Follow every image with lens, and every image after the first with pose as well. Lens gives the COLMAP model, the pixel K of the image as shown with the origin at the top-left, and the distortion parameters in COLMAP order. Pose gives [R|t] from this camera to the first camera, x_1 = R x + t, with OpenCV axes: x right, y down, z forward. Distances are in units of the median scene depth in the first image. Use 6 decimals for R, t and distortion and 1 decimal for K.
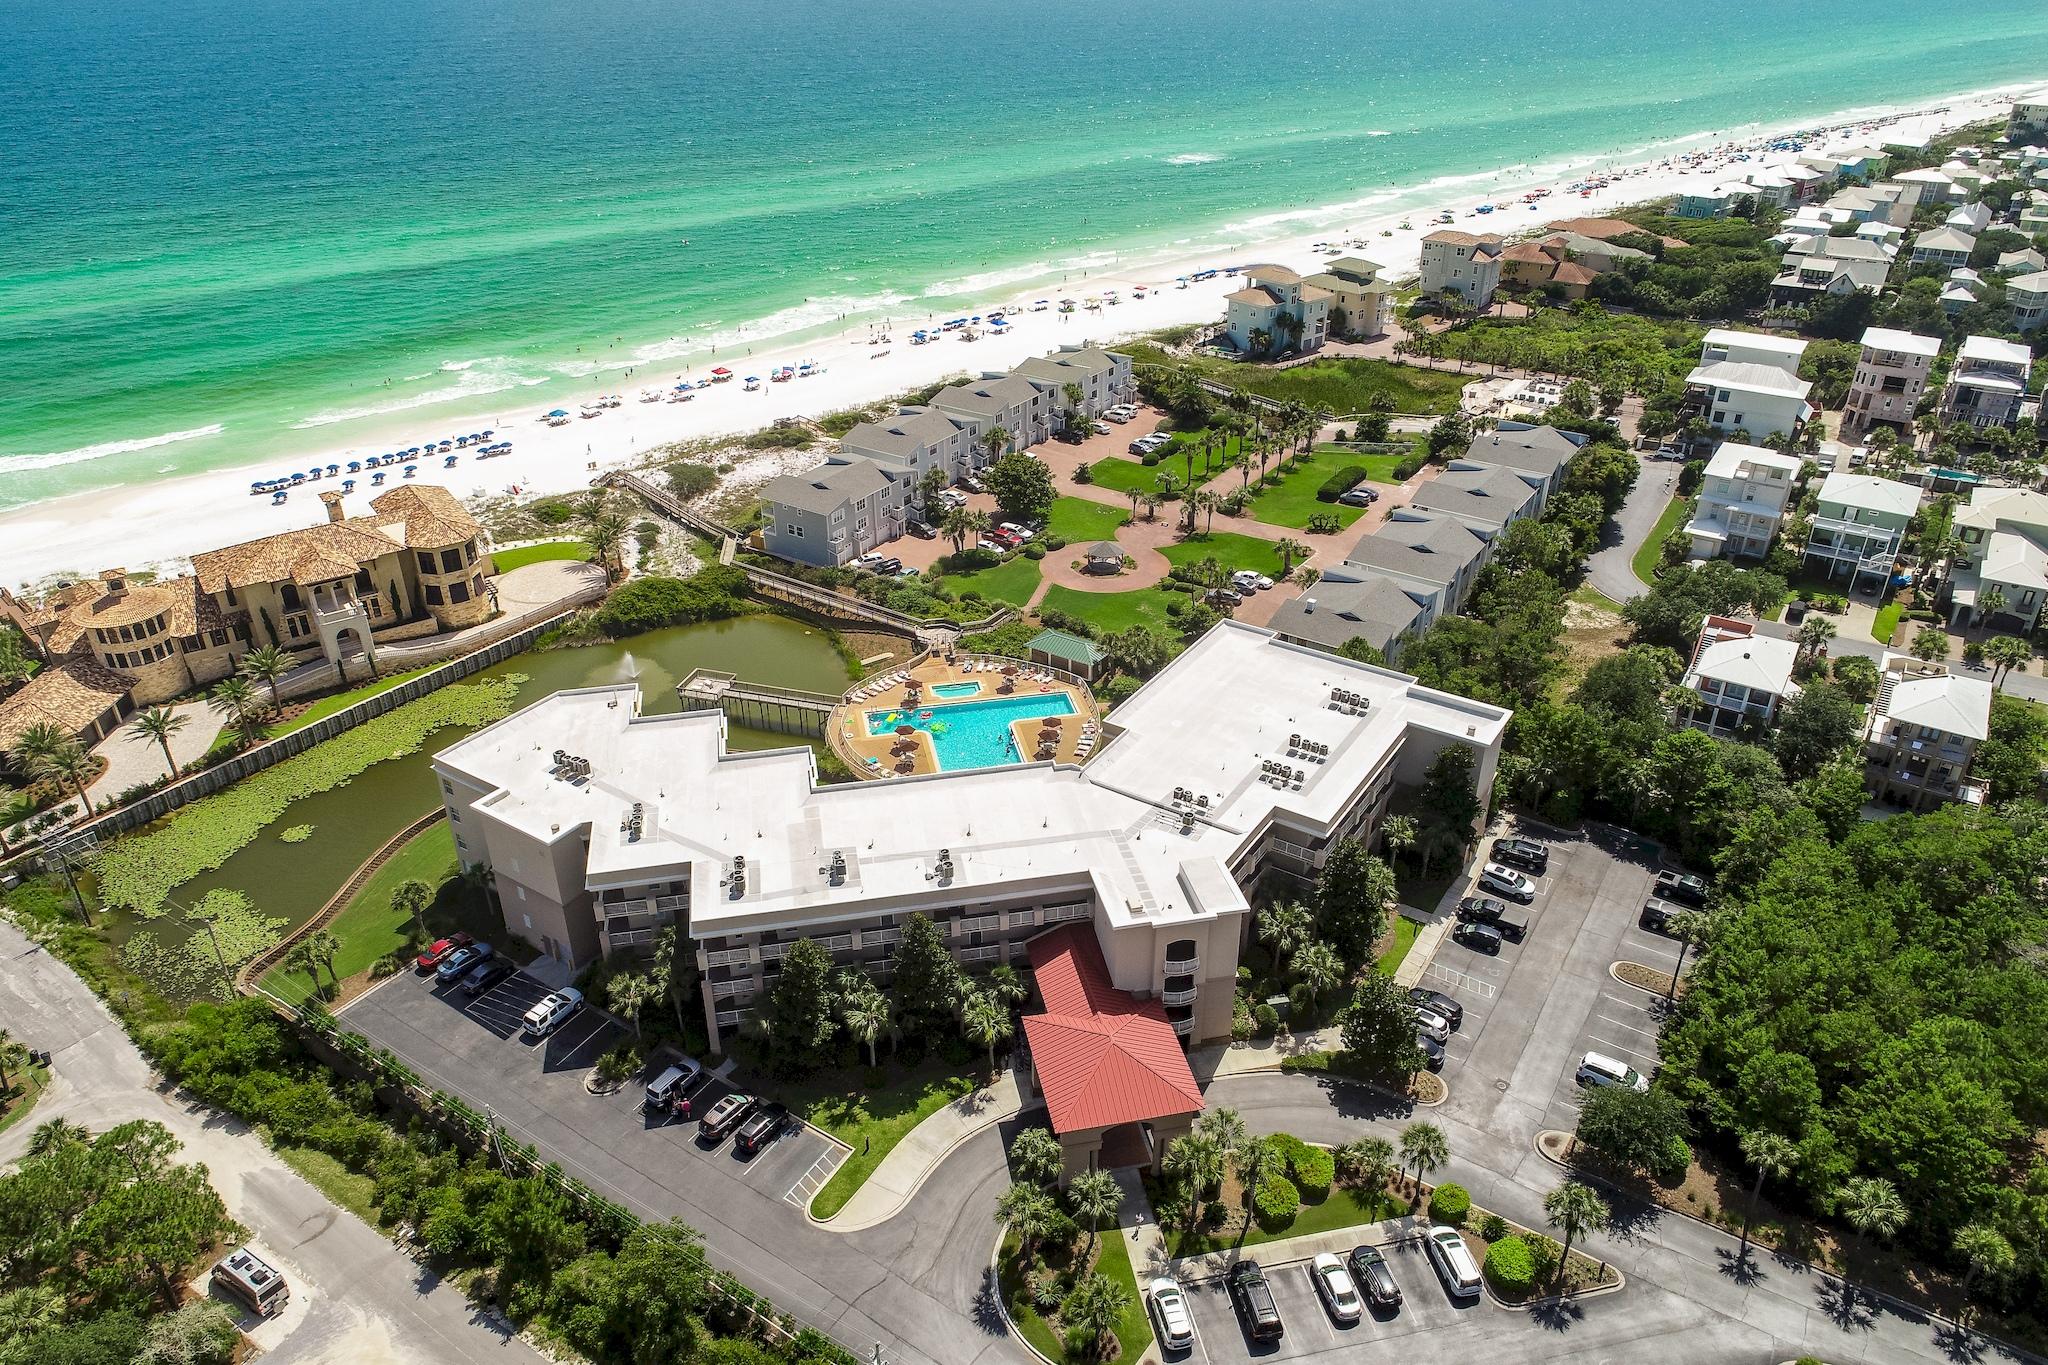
lens RADIAL K [[1388.2, 0, 1024.0], [0, 1388.2, 682.5], [0, 0, 1]] dist [0.003523, 0.001704]
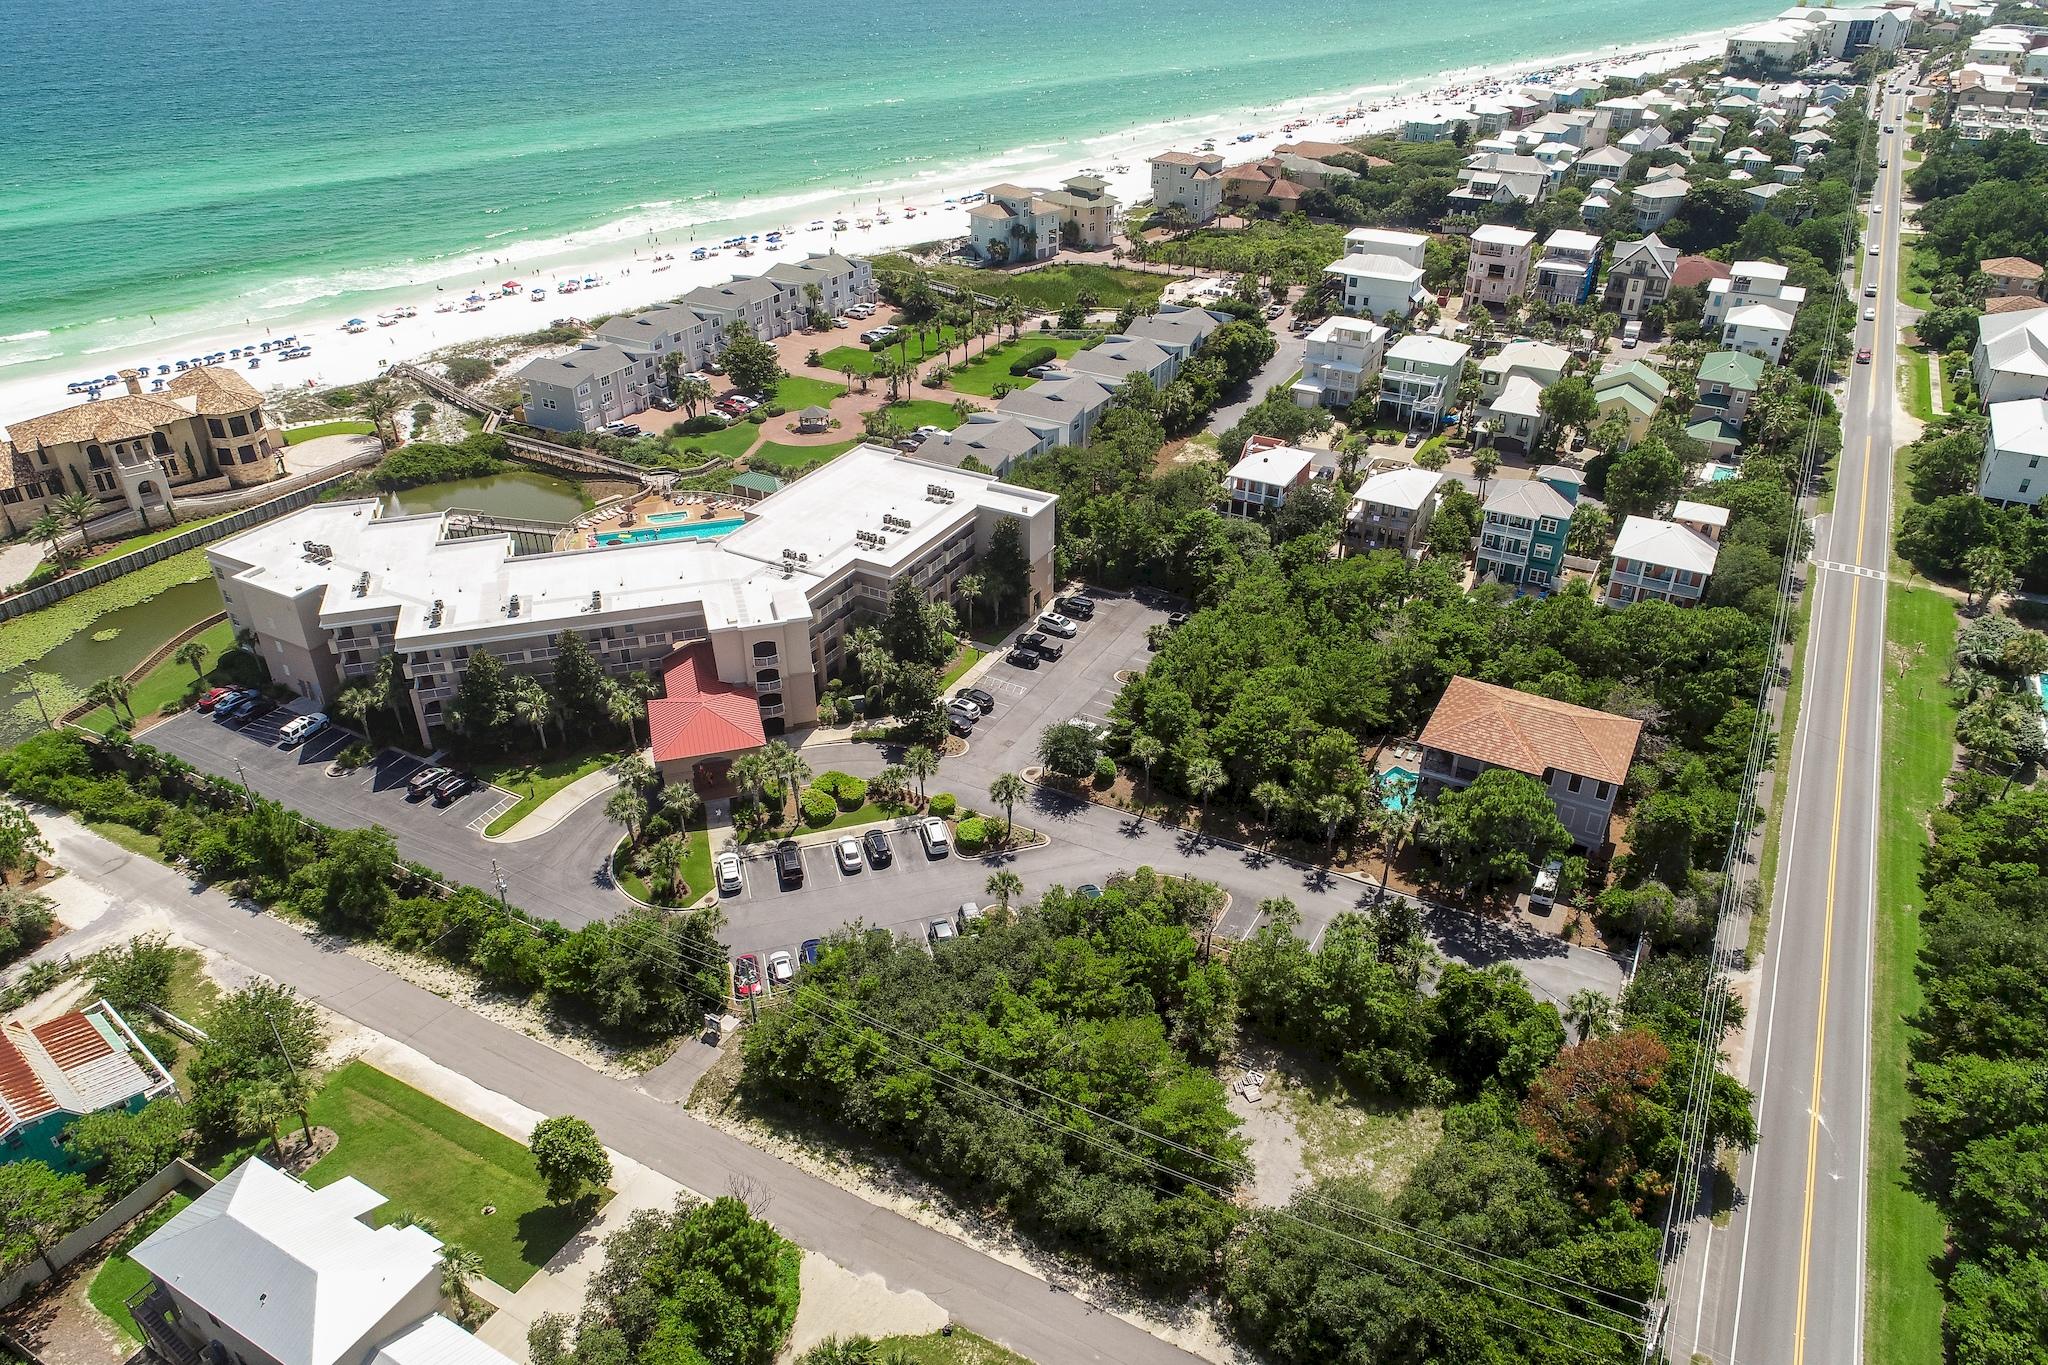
lens RADIAL K [[1388.2, 0, 1024.0], [0, 1388.2, 682.5], [0, 0, 1]] dist [0.003523, 0.001704]
pose [[0.996834, -0.037433, 0.070153, 0.166681], [0.035114, 0.998805, 0.034006, 0.115615], [-0.071342, -0.031435, 0.996956, -0.239589]]
